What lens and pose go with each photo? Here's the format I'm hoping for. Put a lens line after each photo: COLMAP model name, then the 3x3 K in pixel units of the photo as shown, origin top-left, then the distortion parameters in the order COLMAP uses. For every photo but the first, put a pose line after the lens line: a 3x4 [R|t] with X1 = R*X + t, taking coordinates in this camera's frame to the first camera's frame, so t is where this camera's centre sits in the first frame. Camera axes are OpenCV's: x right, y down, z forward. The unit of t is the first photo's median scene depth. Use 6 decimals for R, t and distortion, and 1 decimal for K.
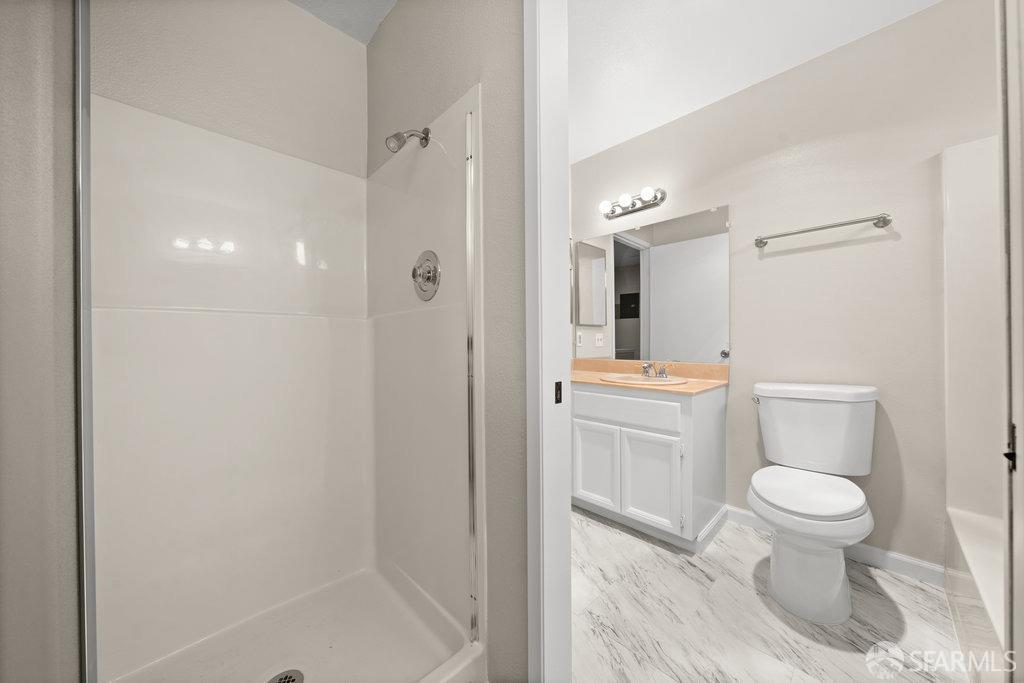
lens RADIAL K [[348.0, 0, 513.8], [0, 348.0, 341.9], [0, 0, 1]] dist [-0.004051, -0.000208]
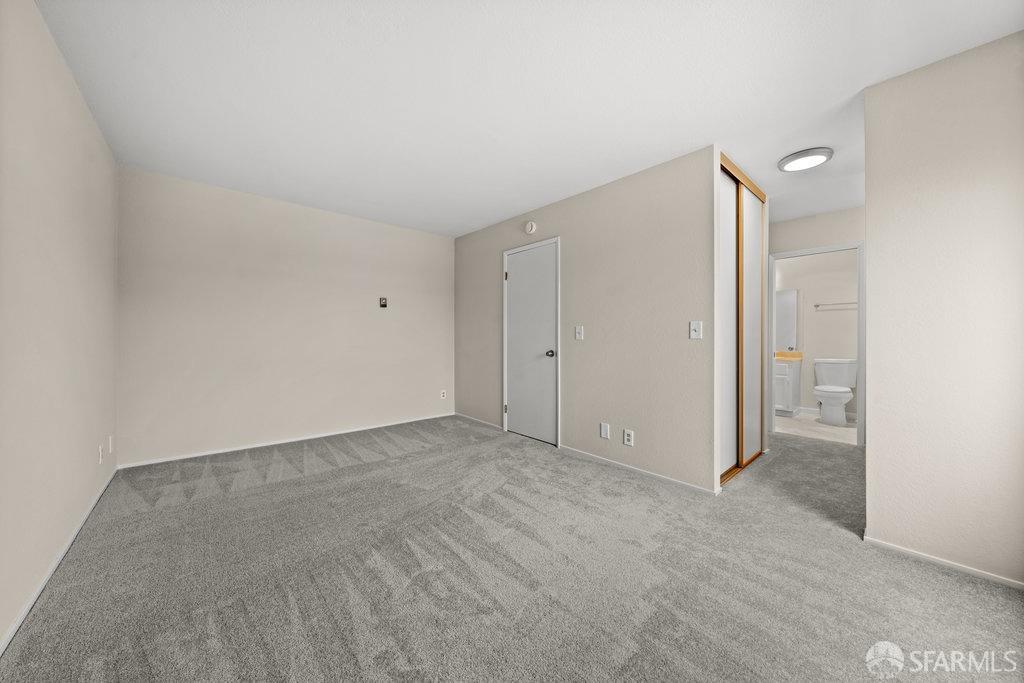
lens RADIAL K [[348.0, 0, 513.8], [0, 348.0, 341.9], [0, 0, 1]] dist [-0.004051, -0.000208]
pose [[0.998822, 0.005359, -0.048235, -1.467126], [-0.004901, 0.999942, 0.009616, -0.023054], [0.048283, -0.009369, 0.998790, -1.756296]]
